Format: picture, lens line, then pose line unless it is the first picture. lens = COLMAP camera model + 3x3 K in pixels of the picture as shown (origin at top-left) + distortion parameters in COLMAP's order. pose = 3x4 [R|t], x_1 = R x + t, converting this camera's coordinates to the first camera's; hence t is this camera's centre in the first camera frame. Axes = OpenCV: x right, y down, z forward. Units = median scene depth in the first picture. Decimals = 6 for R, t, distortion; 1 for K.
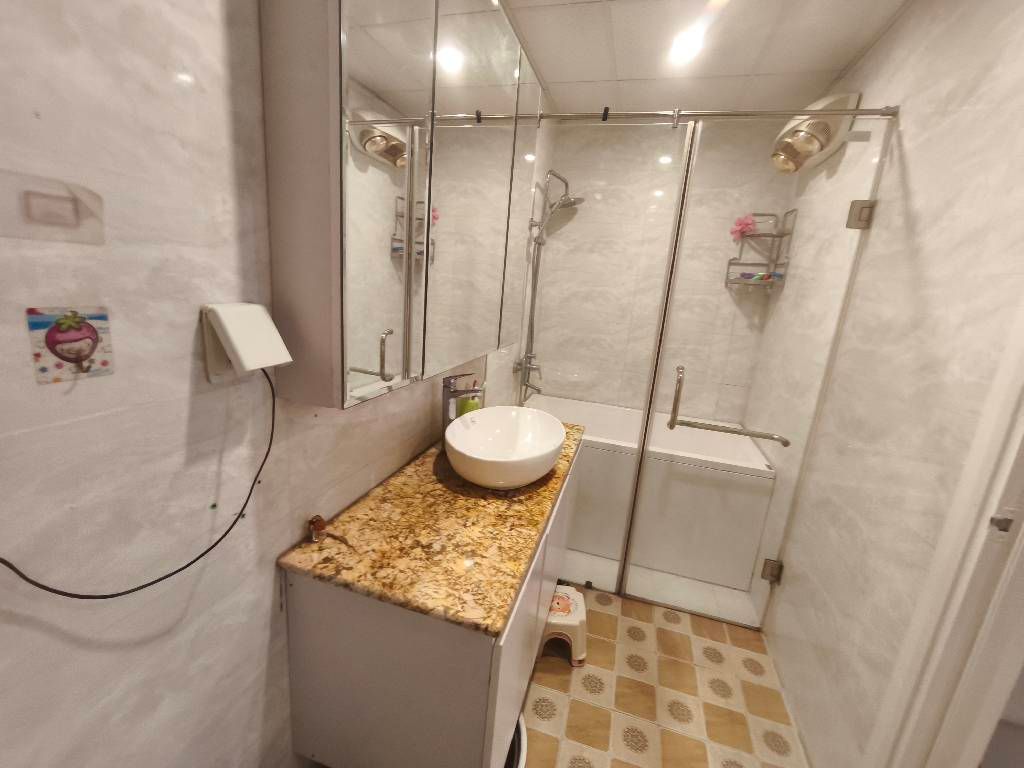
lens RADIAL K [[426.0, 0, 512.0], [0, 426.0, 384.0], [0, 0, 1]] dist [-0.002352, 0.000335]
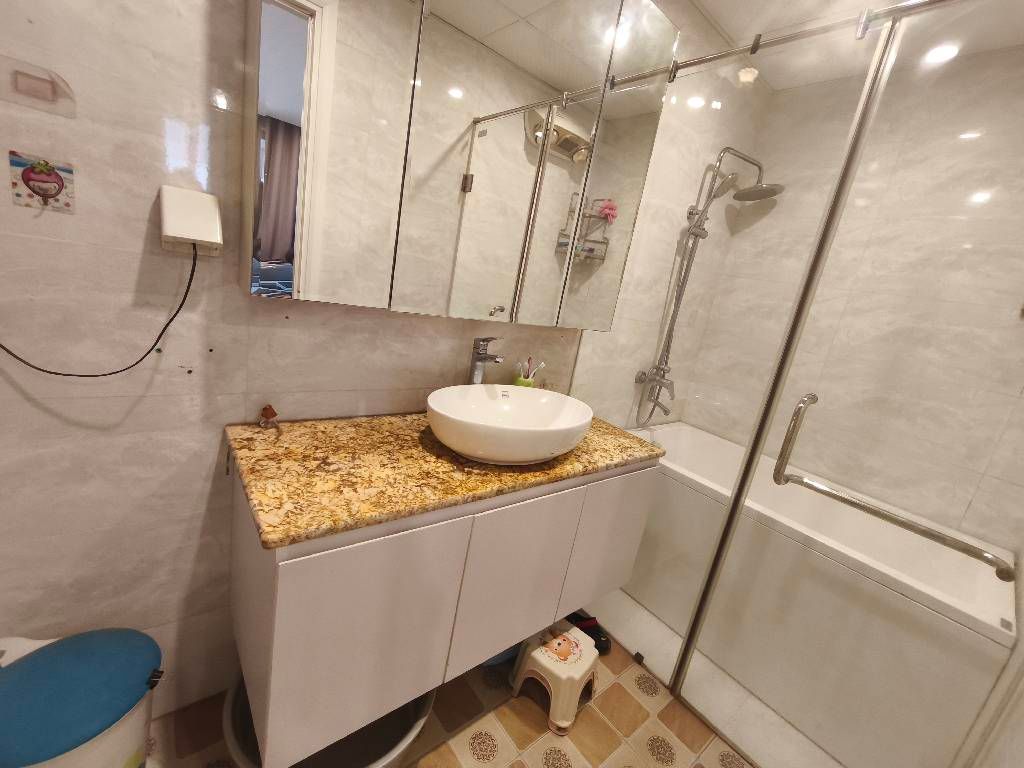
lens RADIAL K [[426.0, 0, 512.0], [0, 426.0, 384.0], [0, 0, 1]] dist [-0.002352, 0.000335]
pose [[0.826086, 0.201611, -0.526246, 0.607402], [-0.239306, 0.970937, -0.003679, 0.097327], [0.510210, 0.128973, 0.850324, 0.335374]]
